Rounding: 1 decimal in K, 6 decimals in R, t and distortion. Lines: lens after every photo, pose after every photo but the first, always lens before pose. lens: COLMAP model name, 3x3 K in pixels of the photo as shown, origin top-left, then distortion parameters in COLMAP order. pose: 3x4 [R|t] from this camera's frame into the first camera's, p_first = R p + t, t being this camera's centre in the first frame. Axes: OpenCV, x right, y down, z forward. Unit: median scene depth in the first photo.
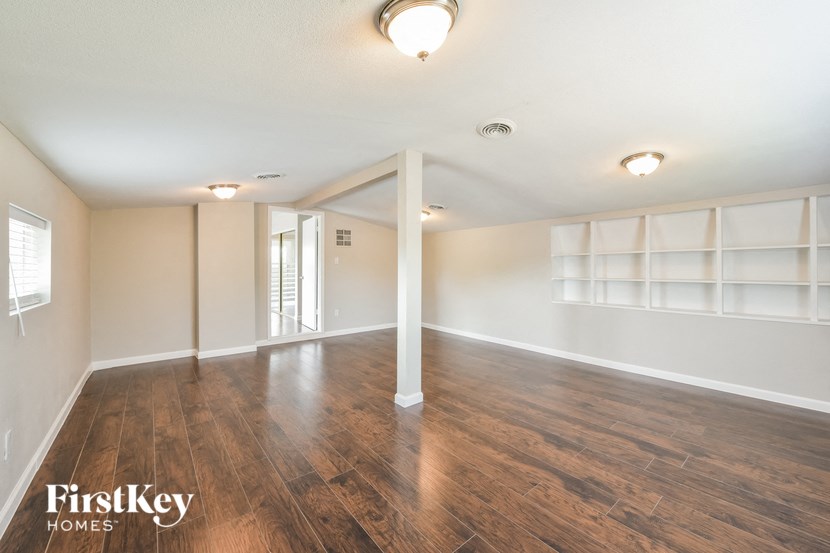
lens RADIAL K [[332.1, 0, 414.1], [0, 332.1, 279.8], [0, 0, 1]] dist [-0.001279, 0.000586]
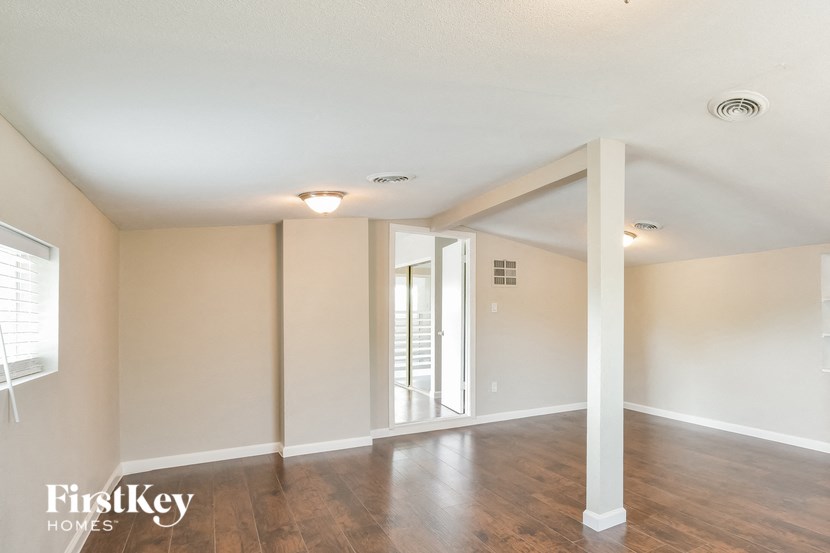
lens RADIAL K [[332.1, 0, 413.9], [0, 332.1, 278.2], [0, 0, 1]] dist [-0.001279, 0.000586]
pose [[1.000000, -0.000082, -0.000324, -0.391867], [0.000082, 1.000000, -0.000104, -0.115602], [0.000324, 0.000104, 1.000000, 0.344154]]
